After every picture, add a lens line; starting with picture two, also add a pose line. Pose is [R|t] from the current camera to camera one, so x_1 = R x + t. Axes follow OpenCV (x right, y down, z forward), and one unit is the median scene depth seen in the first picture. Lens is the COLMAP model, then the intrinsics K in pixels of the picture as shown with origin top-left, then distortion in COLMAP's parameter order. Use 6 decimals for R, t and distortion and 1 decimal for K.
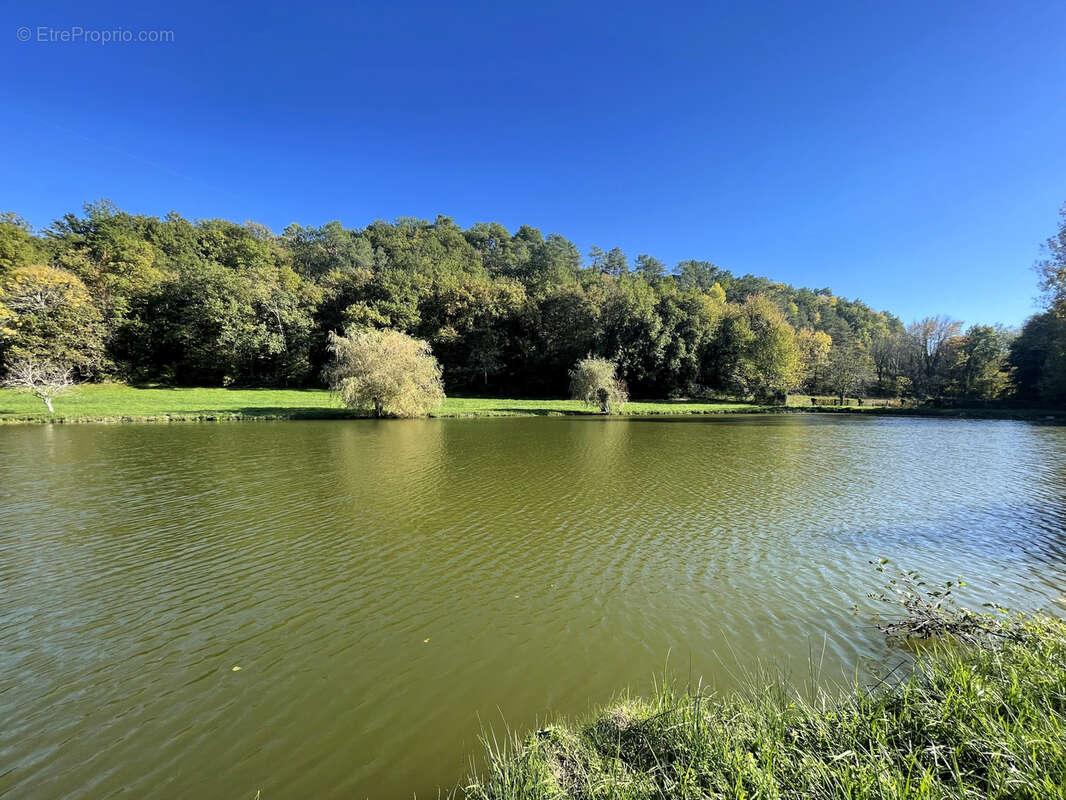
lens RADIAL K [[424.4, 0, 532.3], [0, 424.4, 405.3], [0, 0, 1]] dist [-0.004504, 0.001304]
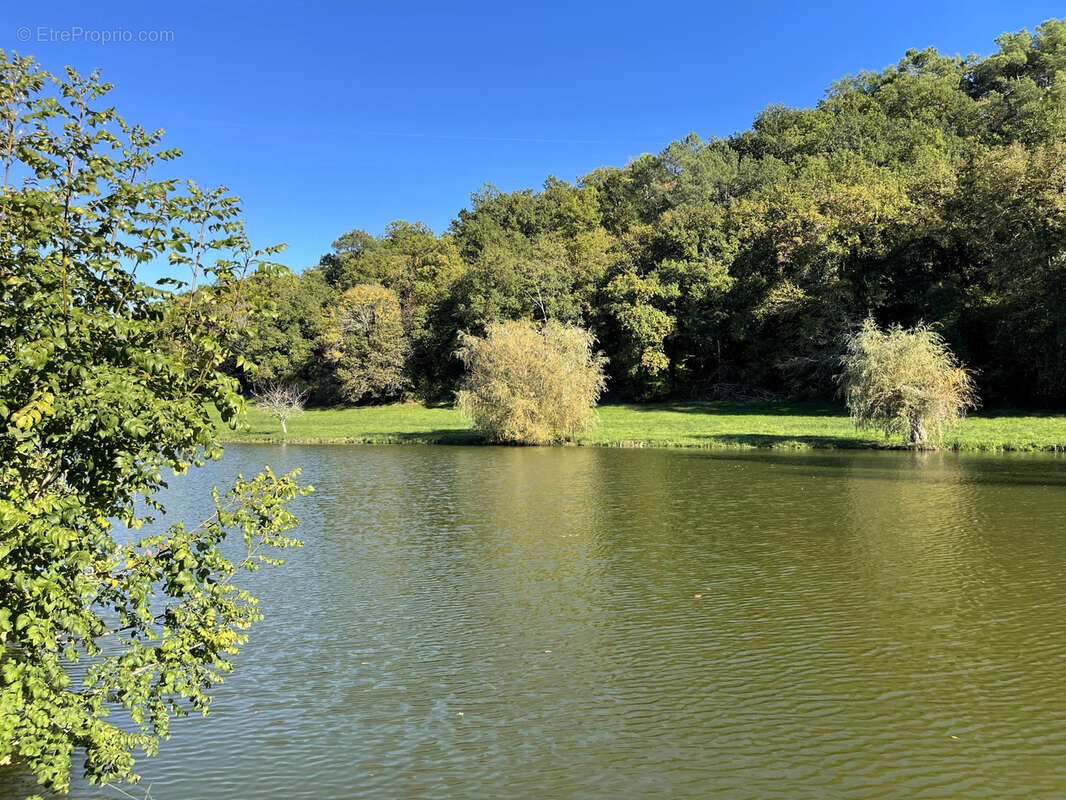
lens RADIAL K [[796.4, 0, 532.9], [0, 796.4, 400.4], [0, 0, 1]] dist [0.069694, -0.087499]
pose [[0.632203, -0.024578, -0.774413, 0.498954], [-0.003374, 0.999400, -0.034472, 0.000687], [0.774796, 0.024406, 0.631740, 0.127137]]
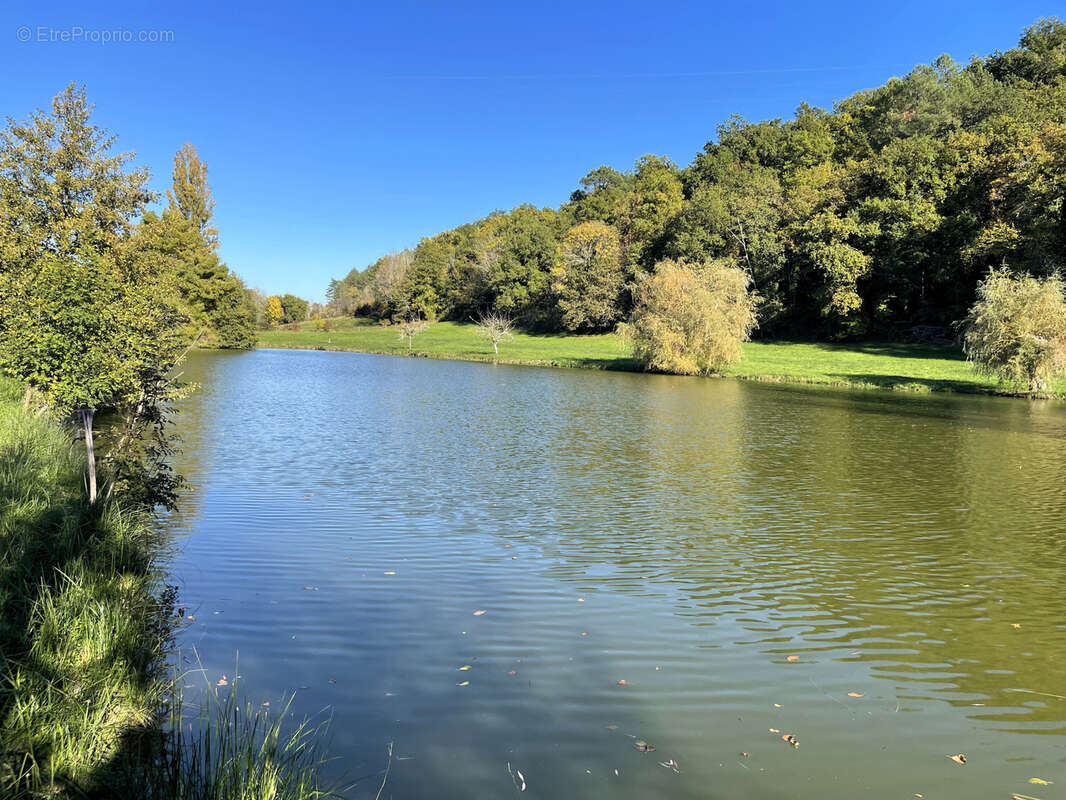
lens RADIAL K [[796.4, 0, 543.1], [0, 796.4, 395.0], [0, 0, 1]] dist [0.069694, -0.087499]
pose [[0.354525, 0.070046, -0.932419, 0.683192], [-0.056375, 0.996977, 0.053461, 0.002181], [0.933346, 0.033612, 0.357402, 0.176682]]
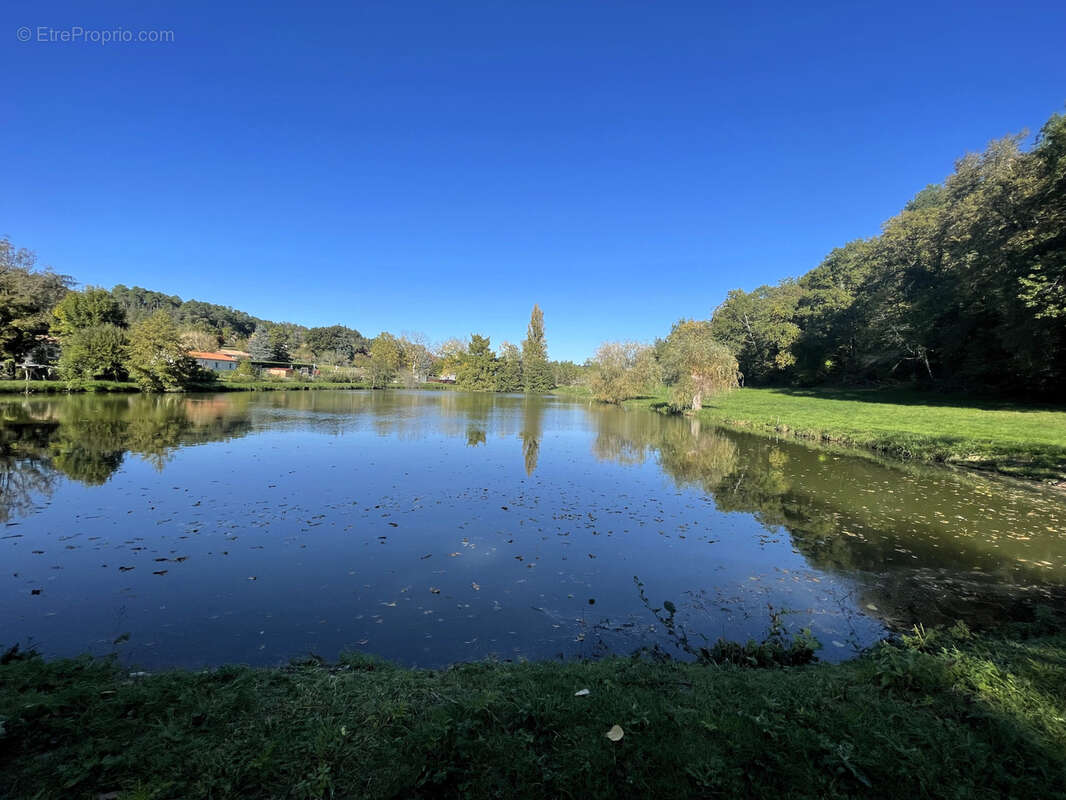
lens RADIAL K [[424.4, 0, 536.7], [0, 424.4, 402.7], [0, 0, 1]] dist [-0.004504, 0.001304]
pose [[-0.247957, 0.026059, -0.968420, 0.791174], [-0.061096, 0.997228, 0.042477, -0.011300], [0.966843, 0.069699, -0.245678, 0.794657]]
